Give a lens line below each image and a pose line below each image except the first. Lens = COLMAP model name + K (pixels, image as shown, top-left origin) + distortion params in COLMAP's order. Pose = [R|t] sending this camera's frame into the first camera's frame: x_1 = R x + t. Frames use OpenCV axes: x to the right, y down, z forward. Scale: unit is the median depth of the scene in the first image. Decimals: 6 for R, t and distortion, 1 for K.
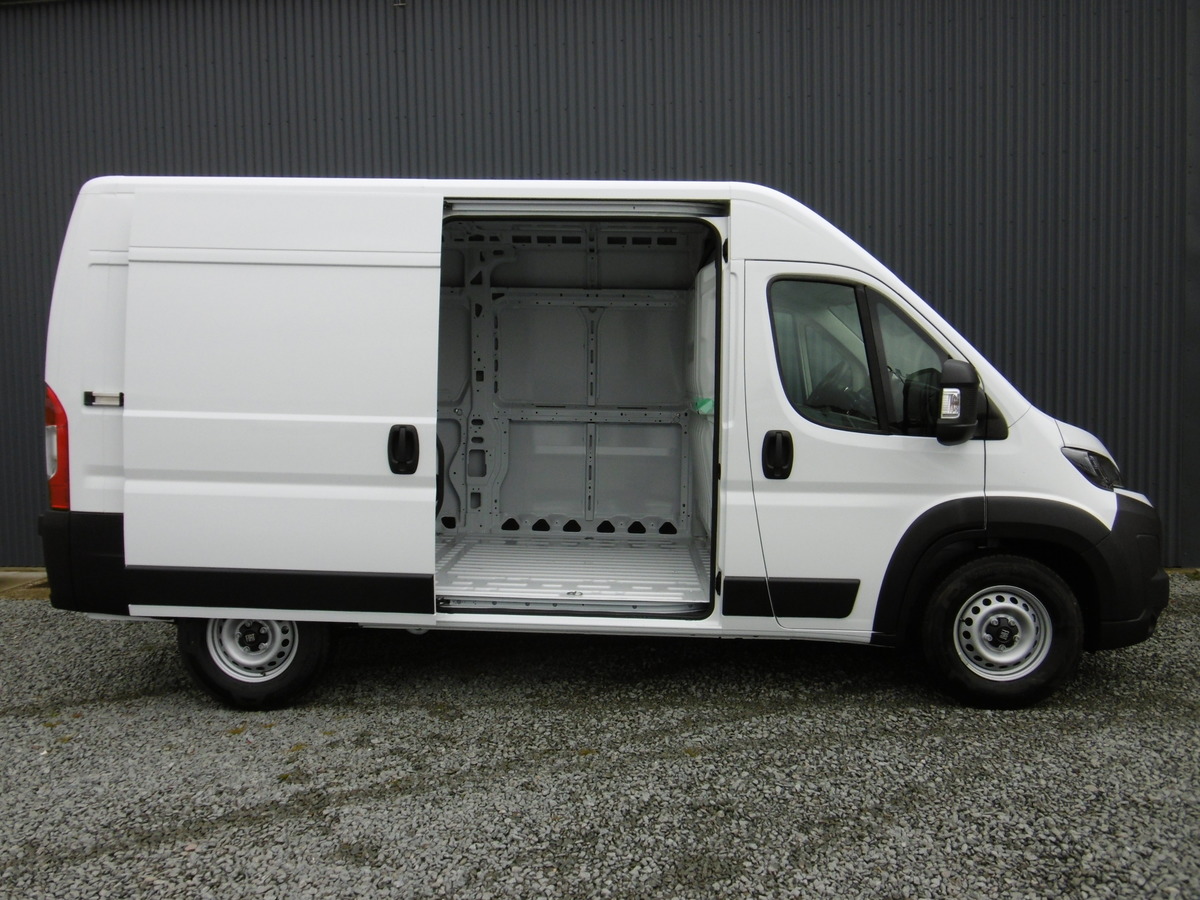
lens RADIAL K [[966.7, 0, 600.1], [0, 966.7, 444.6], [0, 0, 1]] dist [-0.029088, 0.019954]
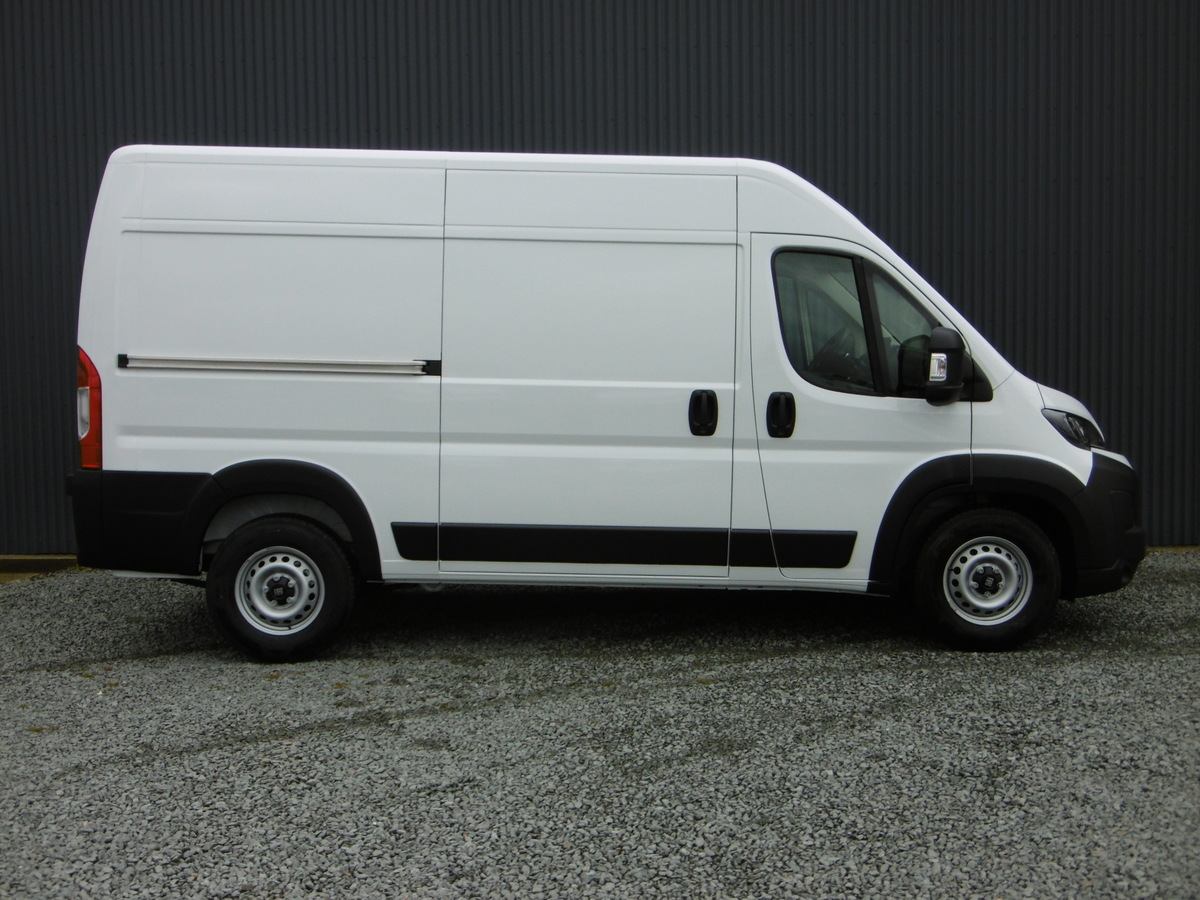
lens RADIAL K [[1341.3, 0, 598.0], [0, 1341.3, 446.5], [0, 0, 1]] dist [-0.031461, 0.000000]
pose [[0.998450, -0.000697, 0.055645, -0.101763], [0.000312, 0.999976, 0.006934, 0.035000], [-0.055648, -0.006906, 0.998427, -0.474333]]
